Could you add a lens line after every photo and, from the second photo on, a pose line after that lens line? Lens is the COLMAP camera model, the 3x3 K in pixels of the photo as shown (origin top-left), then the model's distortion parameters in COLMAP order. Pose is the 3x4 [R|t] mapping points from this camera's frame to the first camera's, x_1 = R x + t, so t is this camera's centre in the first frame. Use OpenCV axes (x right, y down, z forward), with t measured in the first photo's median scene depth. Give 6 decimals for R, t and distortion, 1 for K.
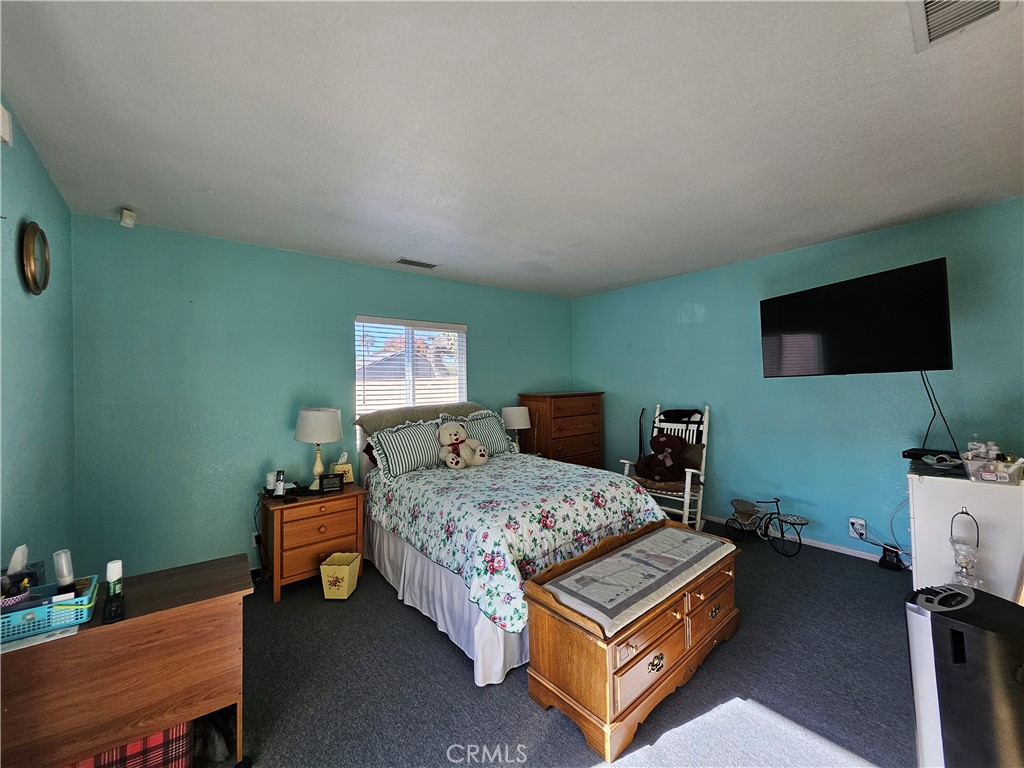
lens RADIAL K [[404.1, 0, 512.2], [0, 404.1, 379.8], [0, 0, 1]] dist [0.002973, 0.000488]
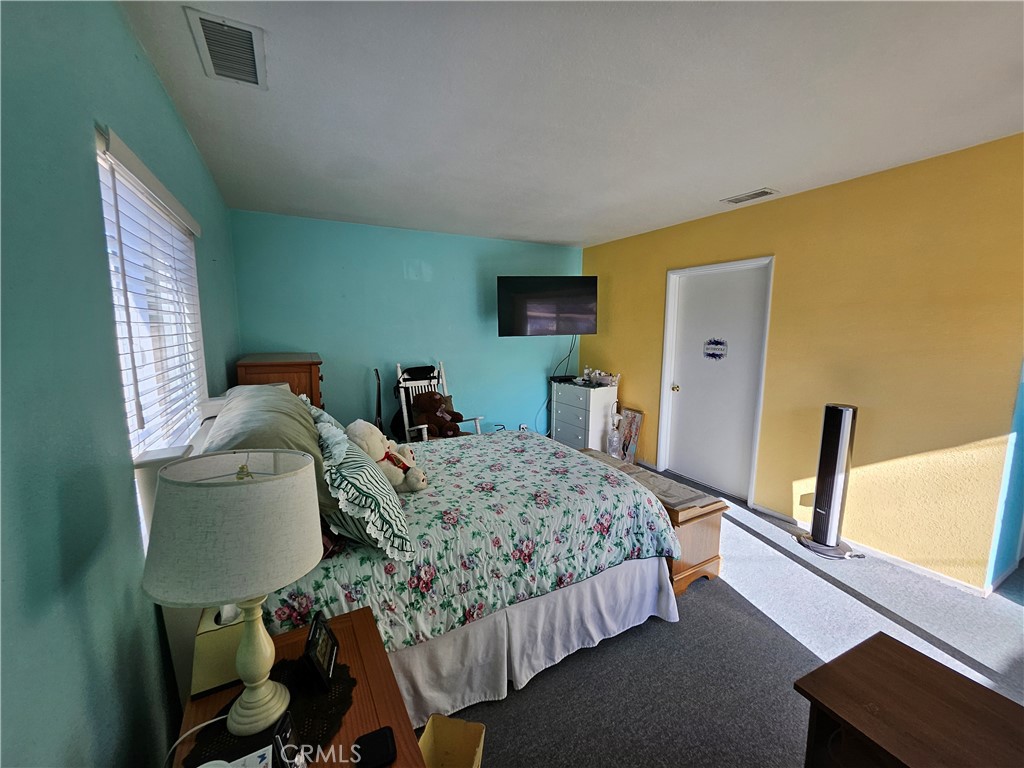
lens RADIAL K [[404.1, 0, 512.2], [0, 404.1, 379.8], [0, 0, 1]] dist [0.002973, 0.000488]
pose [[0.187795, -0.112507, 0.975743, -0.603836], [-0.015350, 0.992961, 0.117447, -0.019441], [-0.982088, -0.037033, 0.184746, 0.640148]]
